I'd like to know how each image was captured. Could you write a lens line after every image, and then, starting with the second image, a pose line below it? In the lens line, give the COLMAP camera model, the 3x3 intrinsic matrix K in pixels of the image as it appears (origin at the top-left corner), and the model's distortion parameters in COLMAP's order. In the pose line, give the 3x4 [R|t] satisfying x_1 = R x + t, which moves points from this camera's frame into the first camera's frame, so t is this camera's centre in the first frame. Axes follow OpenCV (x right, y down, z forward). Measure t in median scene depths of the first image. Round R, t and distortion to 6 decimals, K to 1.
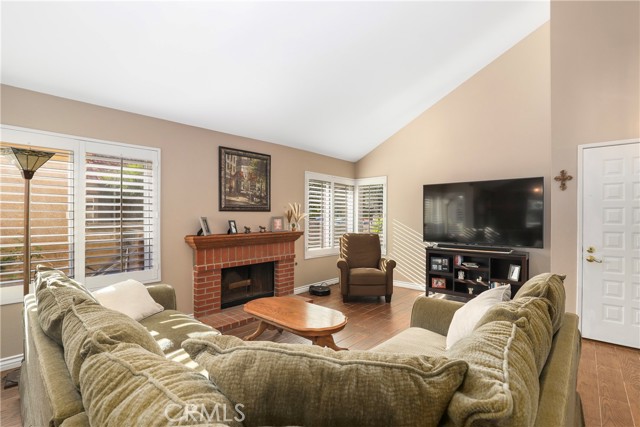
lens RADIAL K [[300.5, 0, 321.3], [0, 300.5, 217.3], [0, 0, 1]] dist [-0.018052, 0.000330]
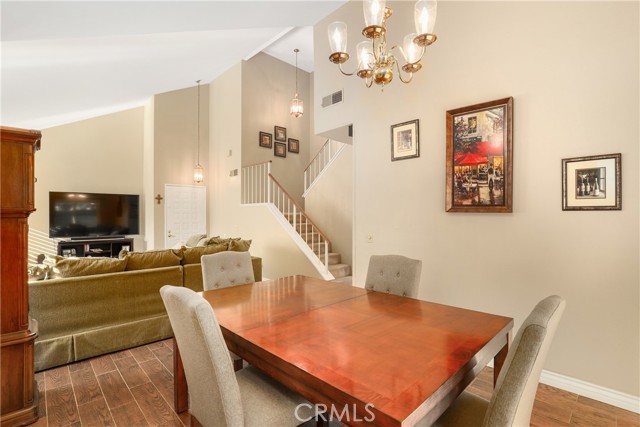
lens RADIAL K [[300.5, 0, 320.6], [0, 300.5, 215.1], [0, 0, 1]] dist [-0.018052, 0.000330]
pose [[0.057309, -0.001505, 0.998355, -0.969214], [0.007291, 0.999973, 0.001089, -0.007011], [-0.998330, 0.007217, 0.057318, -0.199661]]
